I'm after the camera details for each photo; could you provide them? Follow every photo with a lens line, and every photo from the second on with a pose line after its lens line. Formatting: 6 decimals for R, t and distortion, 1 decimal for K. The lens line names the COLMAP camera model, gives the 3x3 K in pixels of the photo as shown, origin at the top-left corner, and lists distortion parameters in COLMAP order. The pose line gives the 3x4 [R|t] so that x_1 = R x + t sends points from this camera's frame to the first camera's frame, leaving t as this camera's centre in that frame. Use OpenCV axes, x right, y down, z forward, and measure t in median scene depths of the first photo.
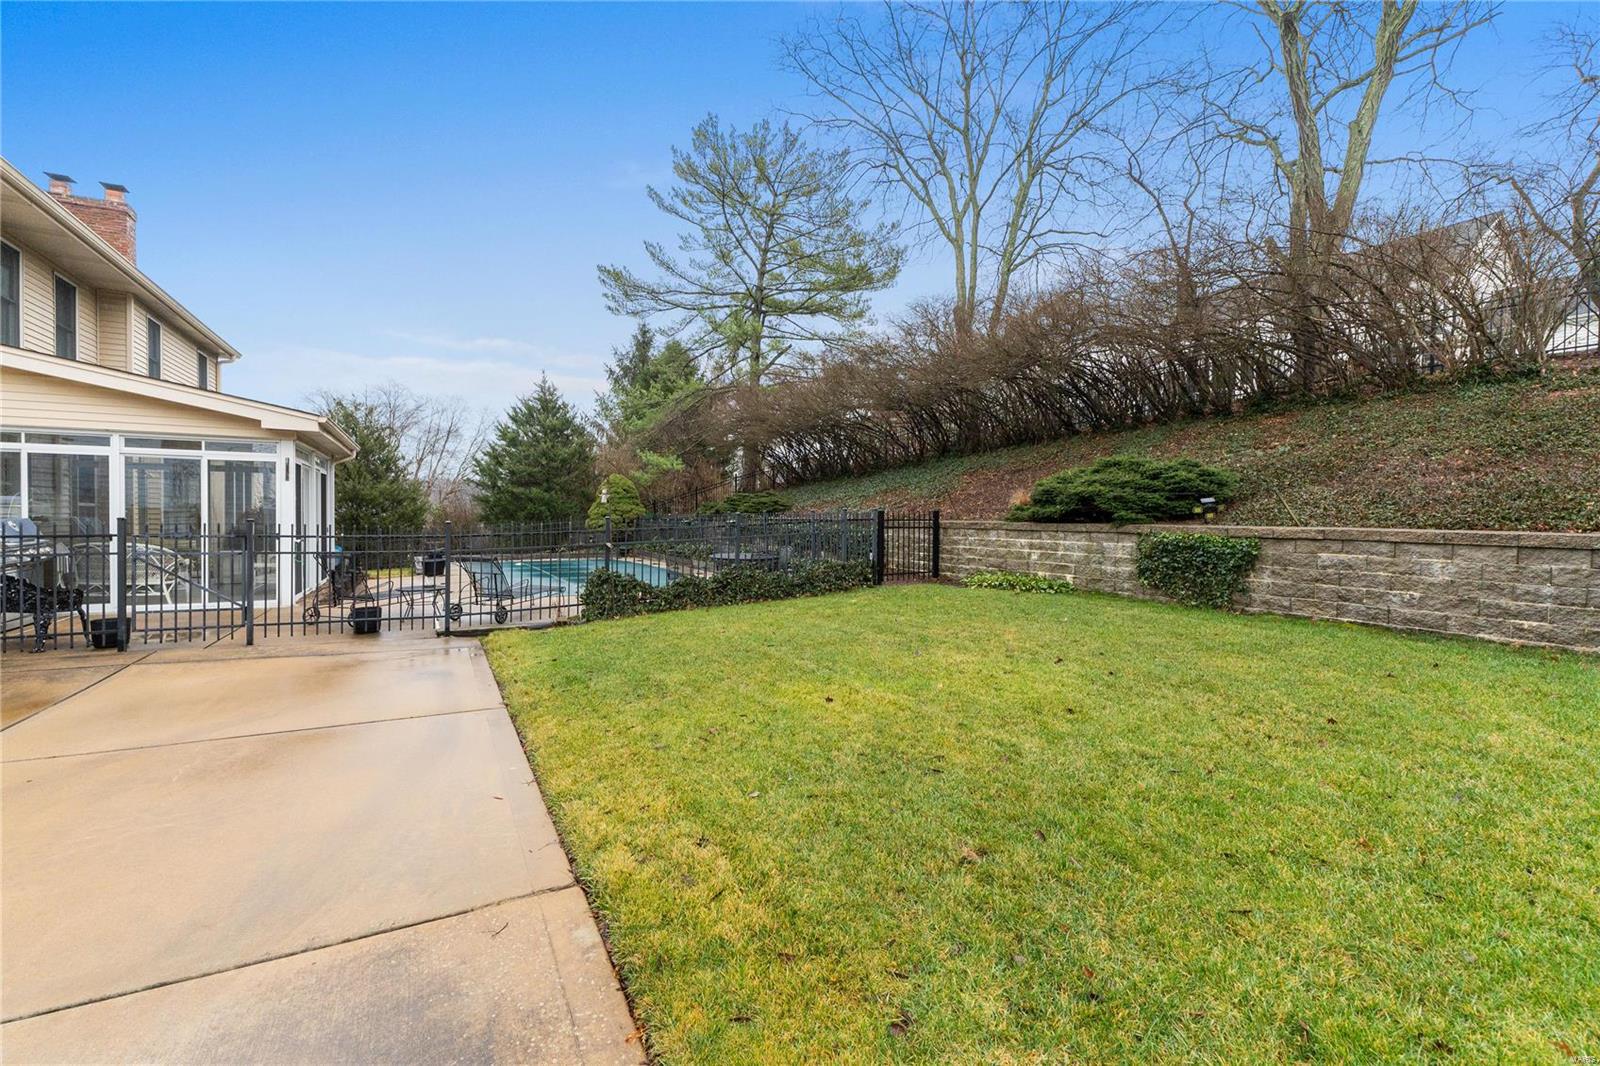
lens RADIAL K [[671.1, 0, 800.0], [0, 671.1, 533.0], [0, 0, 1]] dist [-0.016445, 0.000383]
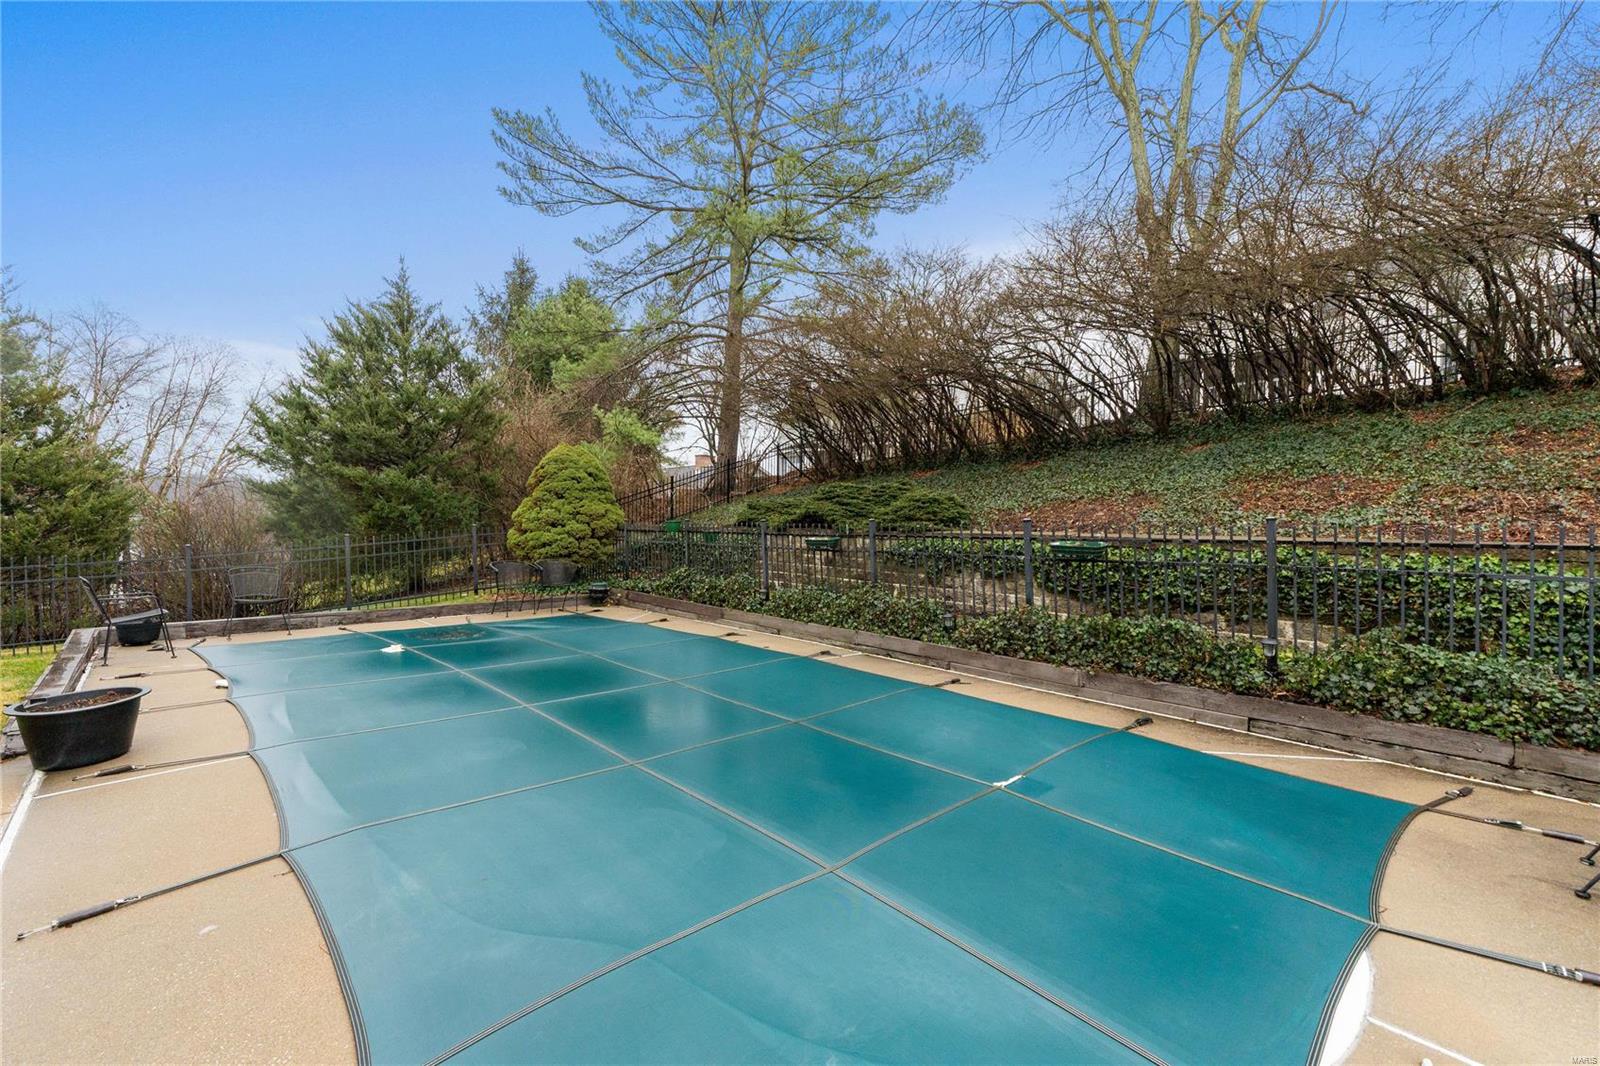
lens RADIAL K [[673.0, 0, 800.0], [0, 673.0, 533.0], [0, 0, 1]] dist [-0.001049, -0.000153]
pose [[0.972437, 0.004009, 0.233132, -0.192806], [-0.001622, 0.999944, -0.010430, -0.011451], [-0.233160, 0.009764, 0.972389, 0.387687]]
